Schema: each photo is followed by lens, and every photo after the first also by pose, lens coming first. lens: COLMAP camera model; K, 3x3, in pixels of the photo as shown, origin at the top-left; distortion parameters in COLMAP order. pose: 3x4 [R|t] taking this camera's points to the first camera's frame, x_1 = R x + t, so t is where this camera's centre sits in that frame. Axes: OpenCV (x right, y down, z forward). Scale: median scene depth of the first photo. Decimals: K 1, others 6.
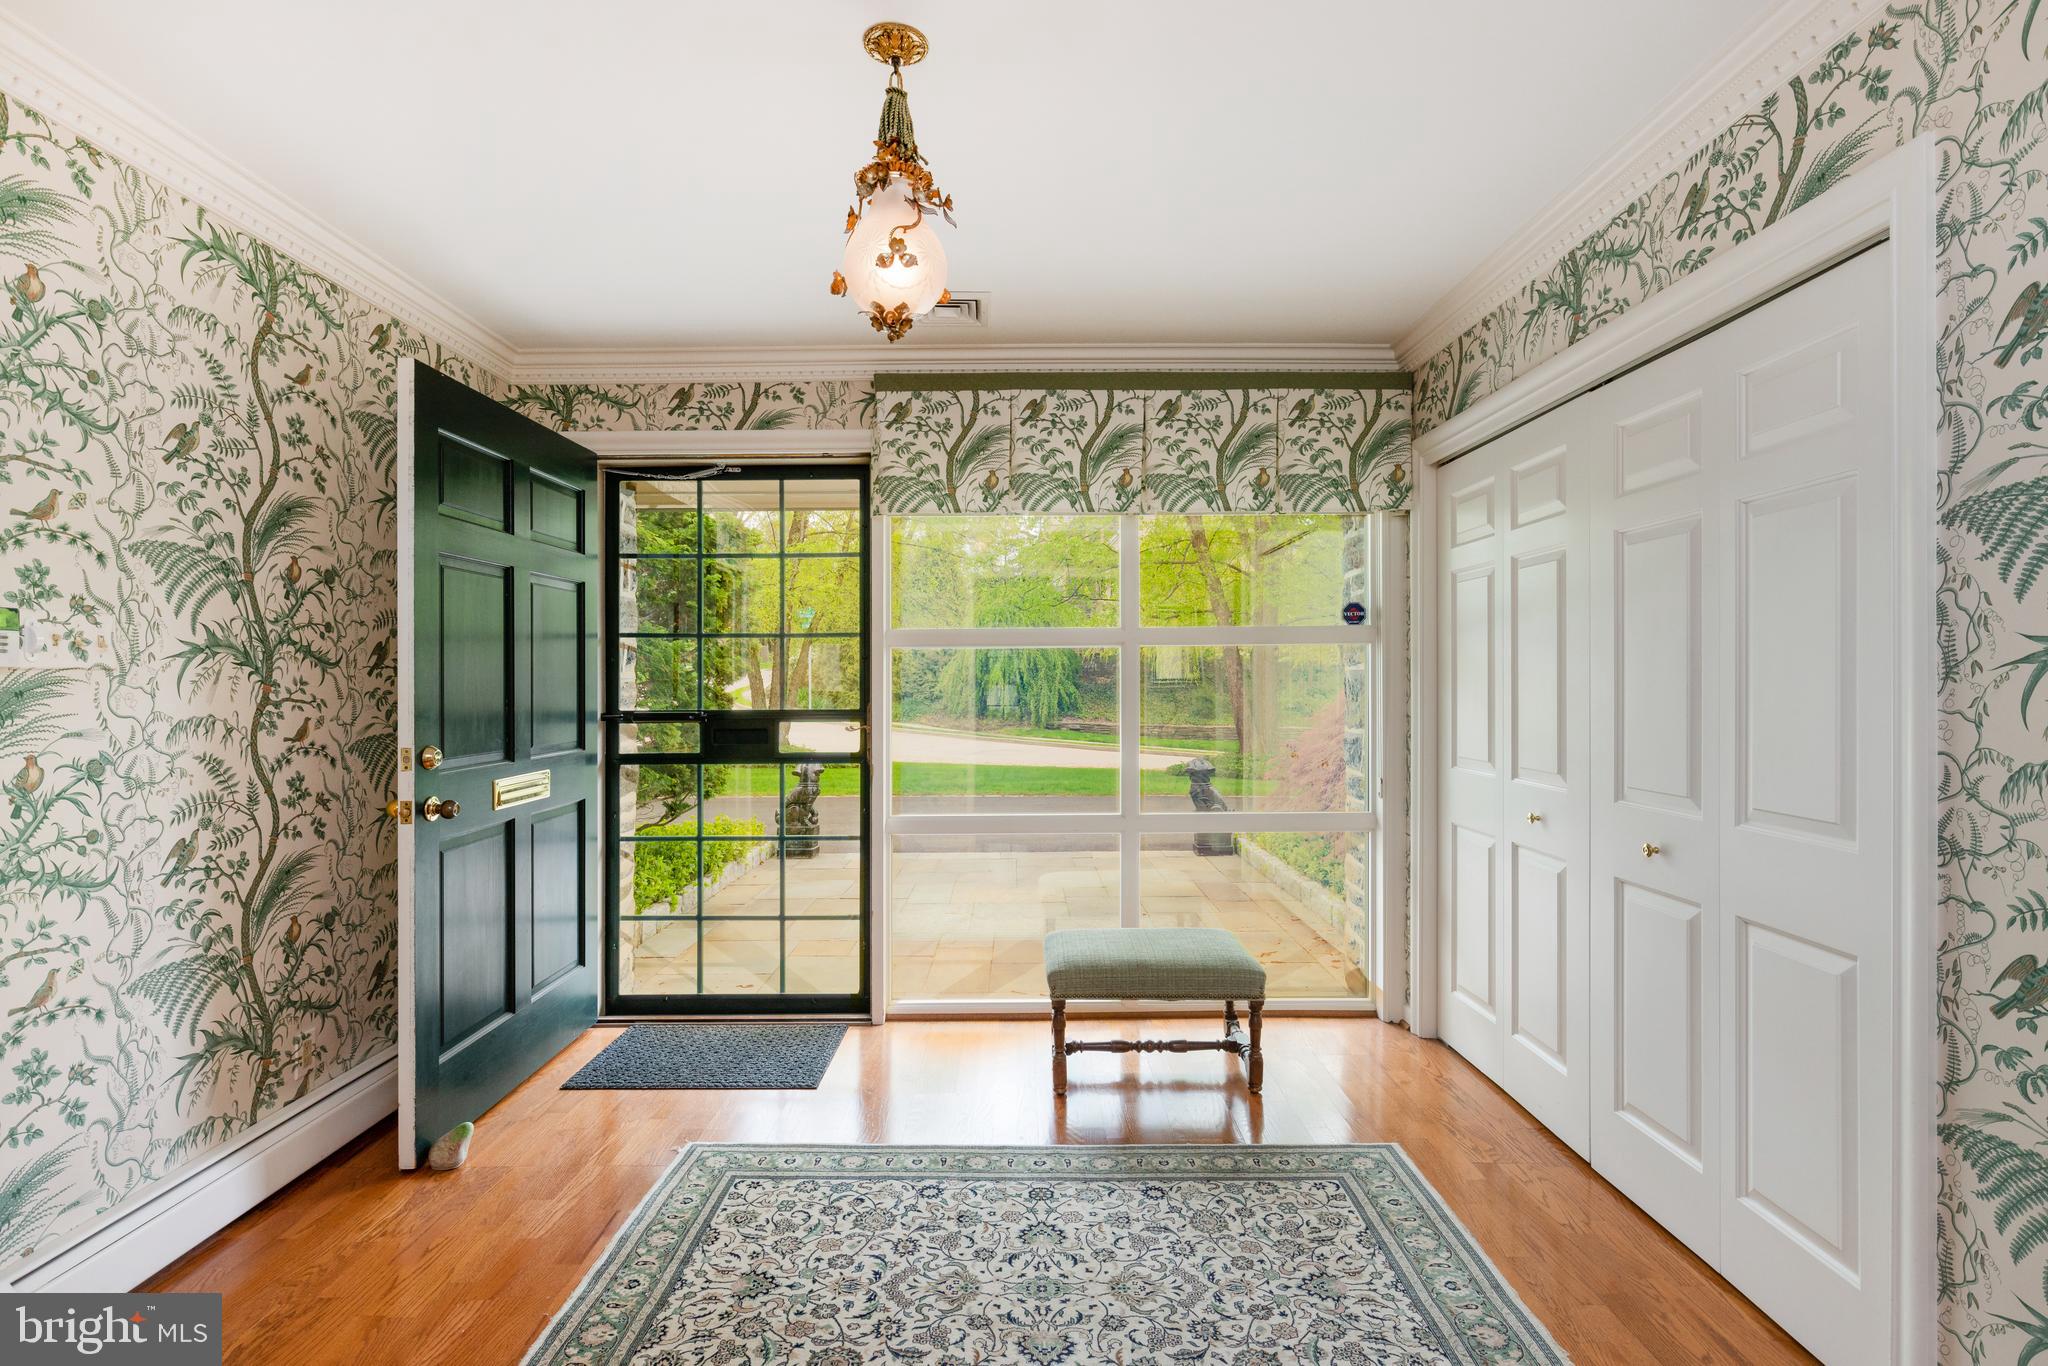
lens RADIAL K [[931.6, 0, 962.1], [0, 931.6, 679.3], [0, 0, 1]] dist [-0.001394, -0.000180]
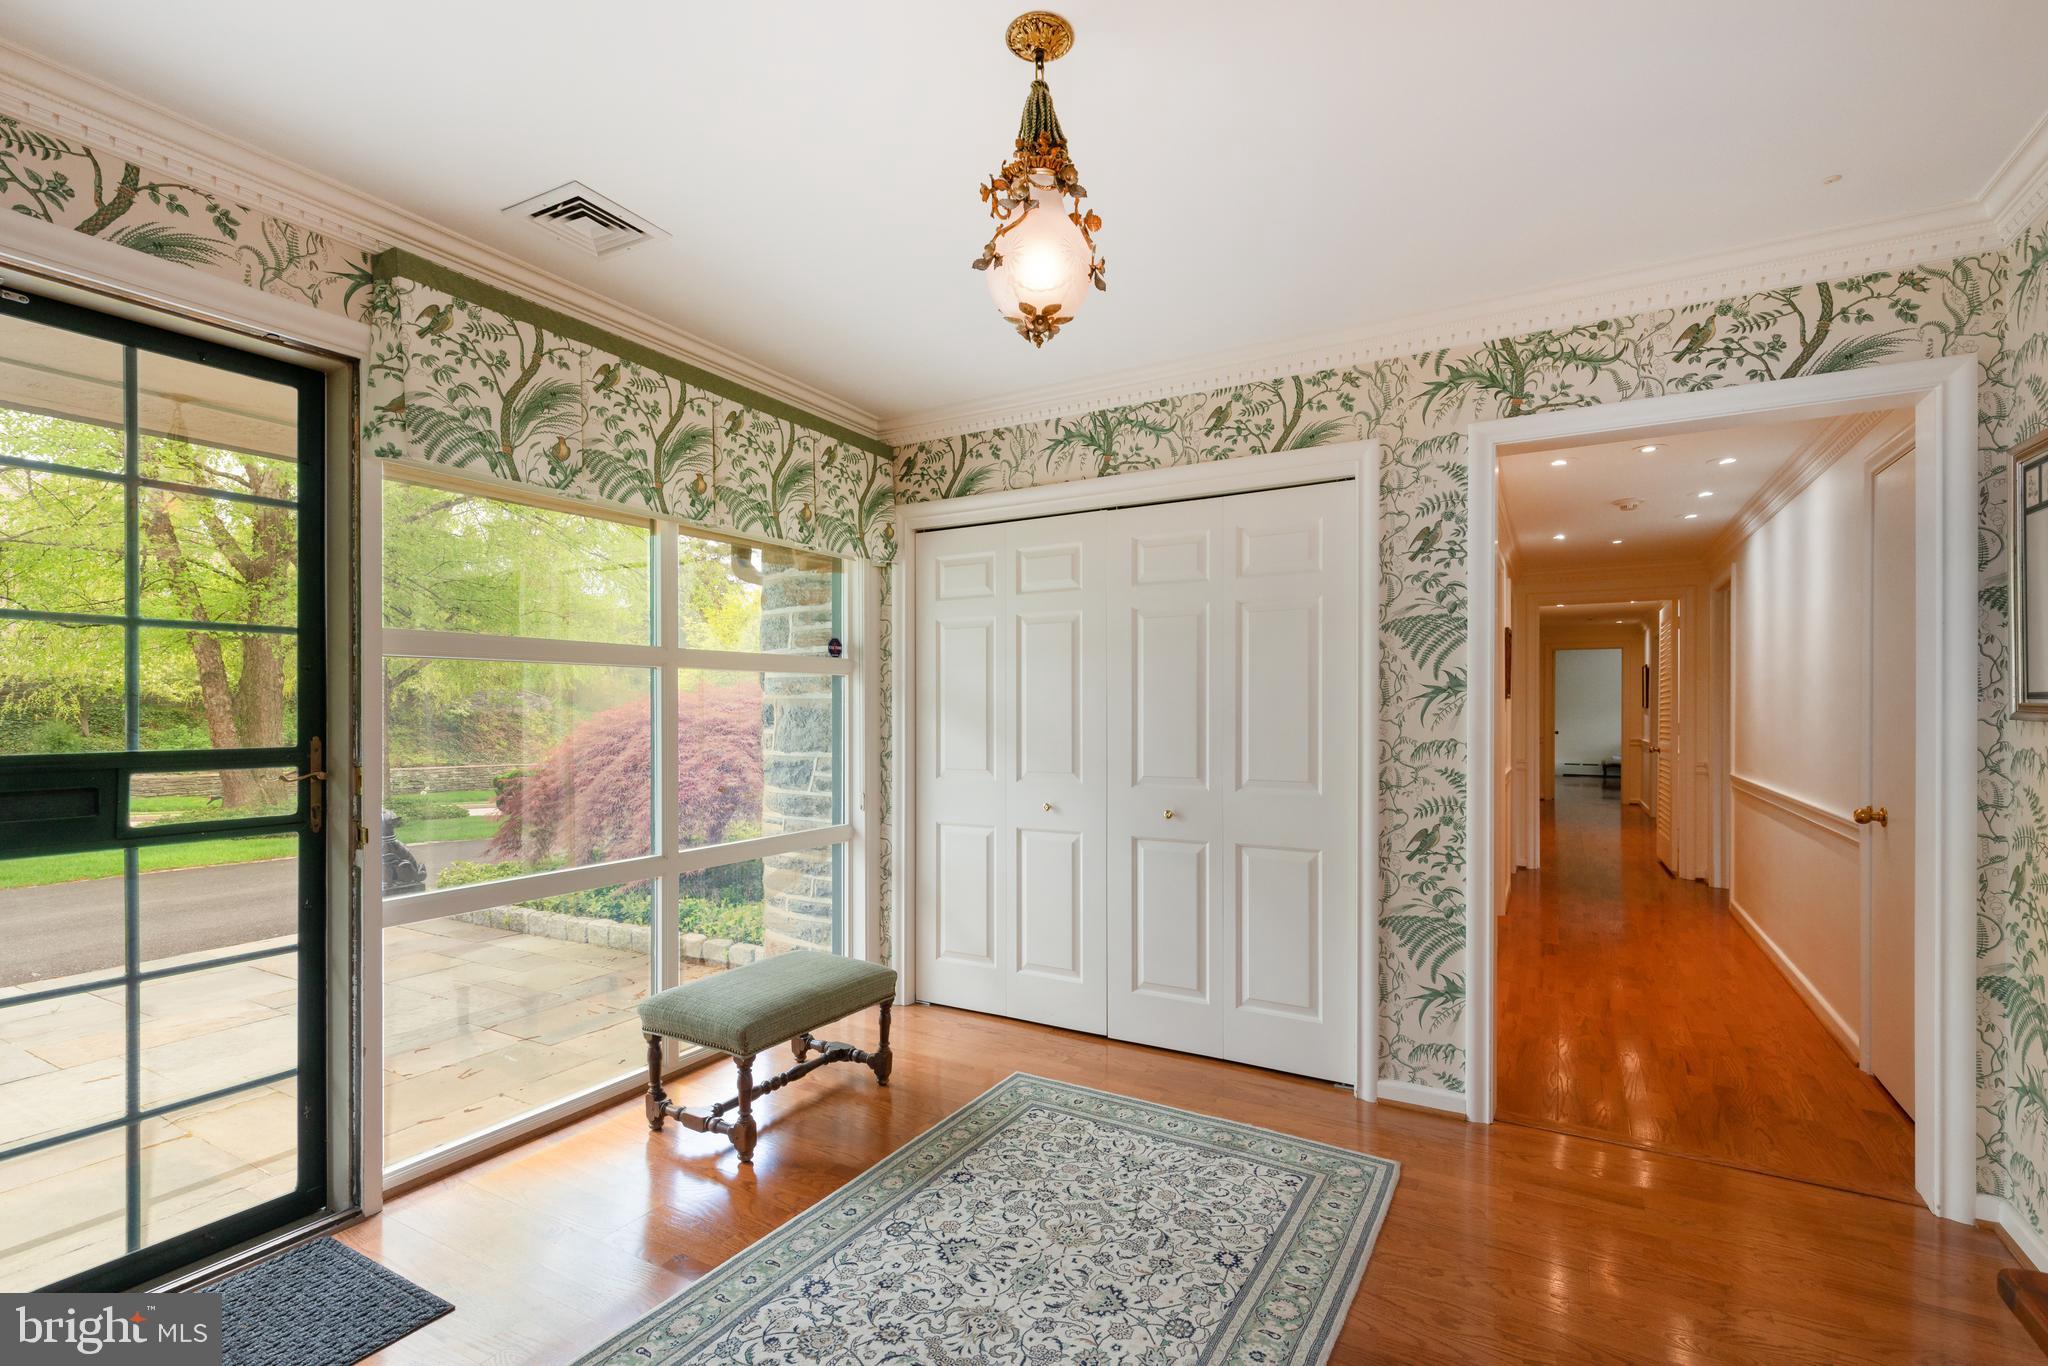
lens RADIAL K [[1000.3, 0, 909.0], [0, 1000.3, 720.0], [0, 0, 1]] dist [0.002623, -0.000255]
pose [[0.491593, -0.001244, 0.870824, -0.856477], [-0.002464, 0.999993, 0.002820, 0.018272], [-0.870822, -0.003532, 0.491586, 0.498595]]
